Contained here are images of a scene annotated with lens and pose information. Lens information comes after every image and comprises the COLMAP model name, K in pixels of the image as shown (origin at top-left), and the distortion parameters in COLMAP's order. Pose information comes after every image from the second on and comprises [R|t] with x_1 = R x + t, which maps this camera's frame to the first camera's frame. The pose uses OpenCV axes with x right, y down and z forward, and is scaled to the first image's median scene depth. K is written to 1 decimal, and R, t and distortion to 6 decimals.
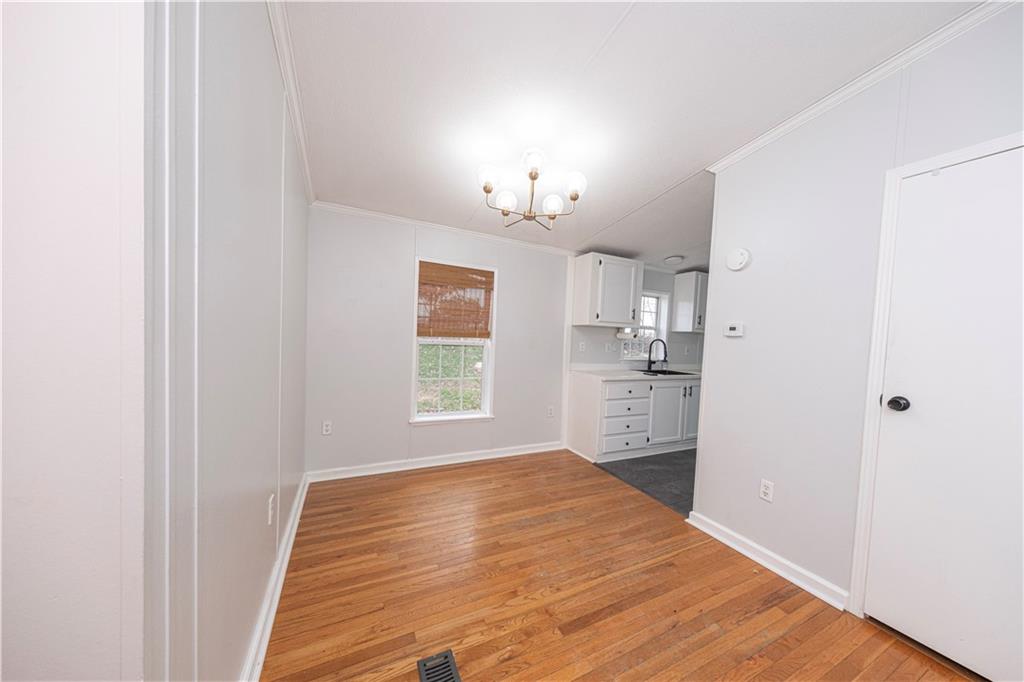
lens RADIAL K [[334.8, 0, 526.6], [0, 334.8, 351.1], [0, 0, 1]] dist [0.000186, -0.000041]
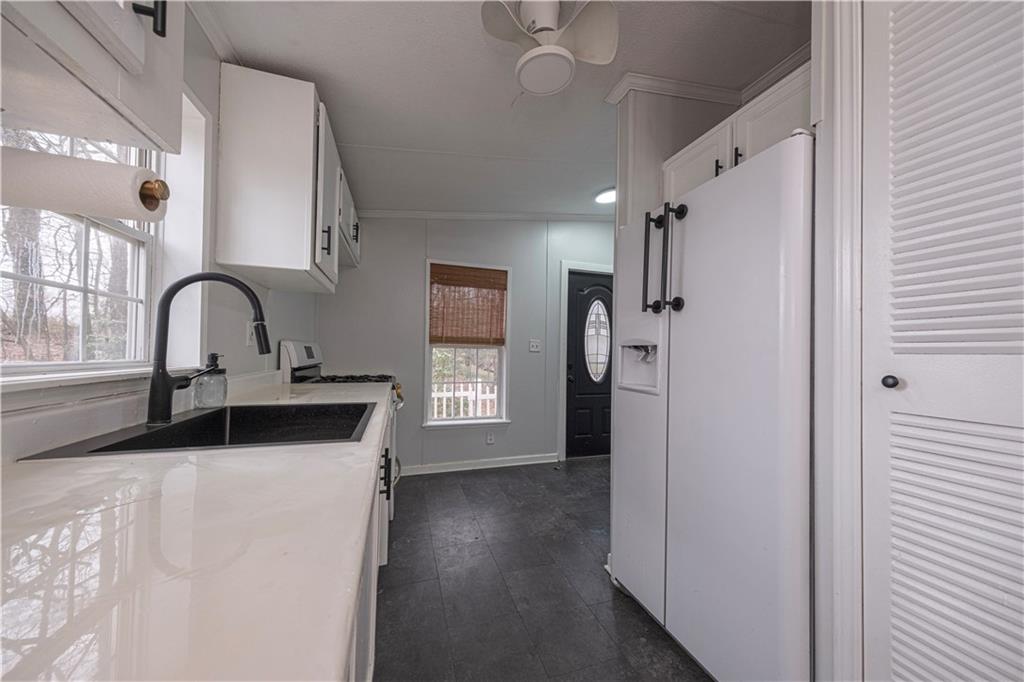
lens RADIAL K [[348.6, 0, 518.3], [0, 348.6, 348.1], [0, 0, 1]] dist [0.000466, -0.000182]
pose [[0.141946, -0.028121, 0.989475, 0.218728], [0.024566, 0.999389, 0.024879, 0.013210], [-0.989569, 0.020776, 0.142550, 0.861848]]
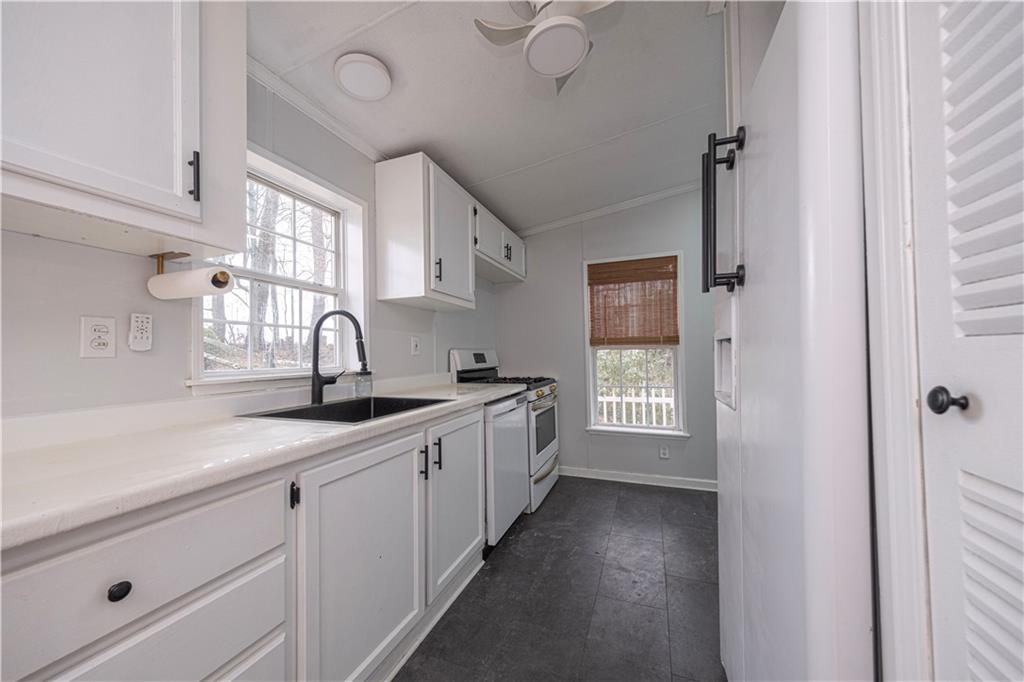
lens RADIAL K [[360.1, 0, 511.7], [0, 360.1, 349.6], [0, 0, 1]] dist [0.016368, -0.000059]
pose [[0.736189, -0.044999, 0.675279, 0.305895], [0.072466, 0.997292, -0.012546, 0.023445], [-0.672885, 0.058171, 0.737456, 0.684943]]
